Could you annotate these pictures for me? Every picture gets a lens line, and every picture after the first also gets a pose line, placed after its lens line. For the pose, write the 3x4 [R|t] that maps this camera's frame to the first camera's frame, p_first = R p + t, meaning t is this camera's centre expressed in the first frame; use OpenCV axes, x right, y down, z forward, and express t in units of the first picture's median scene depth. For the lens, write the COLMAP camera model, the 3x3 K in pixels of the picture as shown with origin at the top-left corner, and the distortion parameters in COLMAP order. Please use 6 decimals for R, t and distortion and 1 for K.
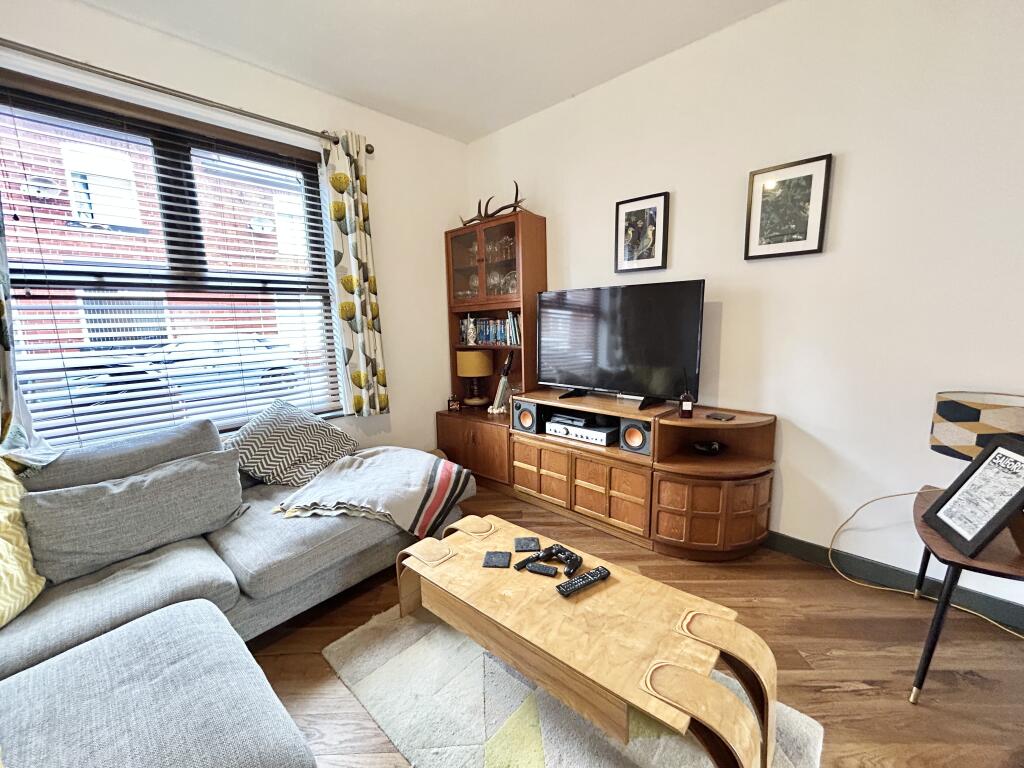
lens RADIAL K [[414.0, 0, 513.7], [0, 414.0, 383.4], [0, 0, 1]] dist [-0.001360, 0.001430]
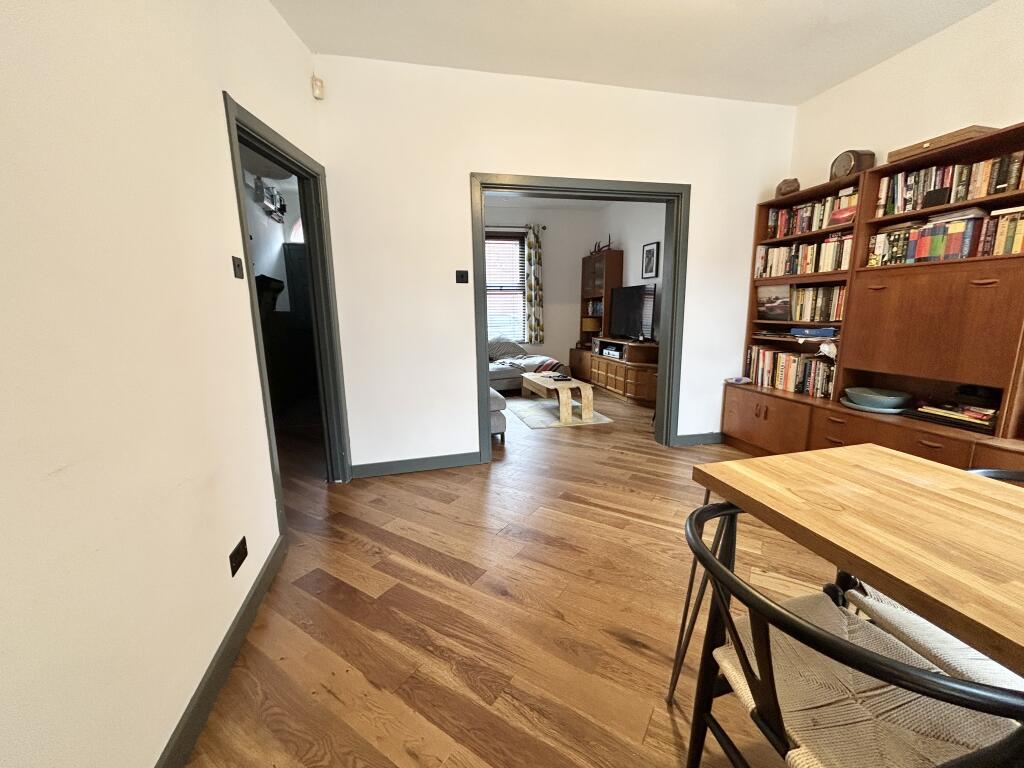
lens RADIAL K [[414.0, 0, 510.8], [0, 414.0, 384.0], [0, 0, 1]] dist [-0.001360, 0.001430]
pose [[0.834803, 0.108436, -0.539764, 0.854674], [-0.090120, 0.994102, 0.060330, 0.184737], [0.543123, -0.001720, 0.839652, -1.069567]]
